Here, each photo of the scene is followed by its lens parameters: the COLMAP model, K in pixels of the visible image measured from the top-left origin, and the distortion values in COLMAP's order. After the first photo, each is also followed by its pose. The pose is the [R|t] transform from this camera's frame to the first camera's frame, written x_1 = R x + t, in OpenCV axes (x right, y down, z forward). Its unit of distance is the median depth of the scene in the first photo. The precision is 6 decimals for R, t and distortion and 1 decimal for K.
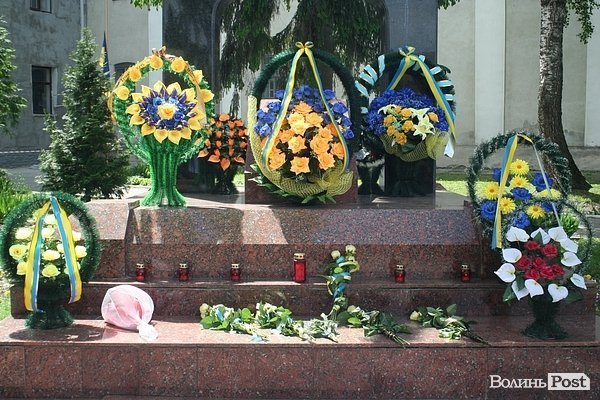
lens RADIAL K [[714.3, 0, 298.5], [0, 714.3, 197.1], [0, 0, 1]] dist [-0.075543, 0.000000]
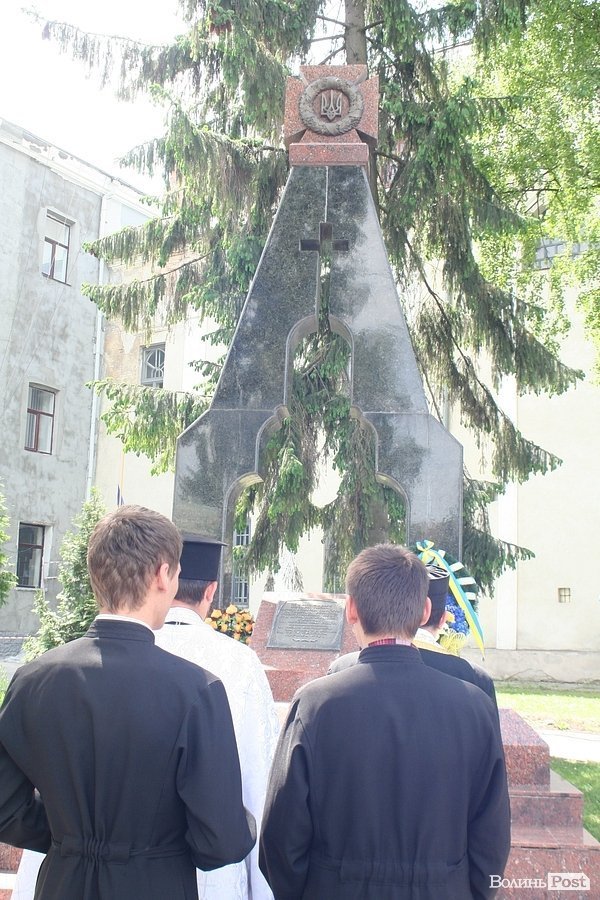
lens RADIAL K [[1071.4, 0, 297.3], [0, 1071.4, 452.4], [0, 0, 1]] dist [-0.075543, 0.000000]
pose [[0.995040, 0.018838, -0.097675, 0.046214], [-0.042357, 0.968680, -0.244674, 0.011245], [0.090006, 0.247598, 0.964673, -0.160616]]
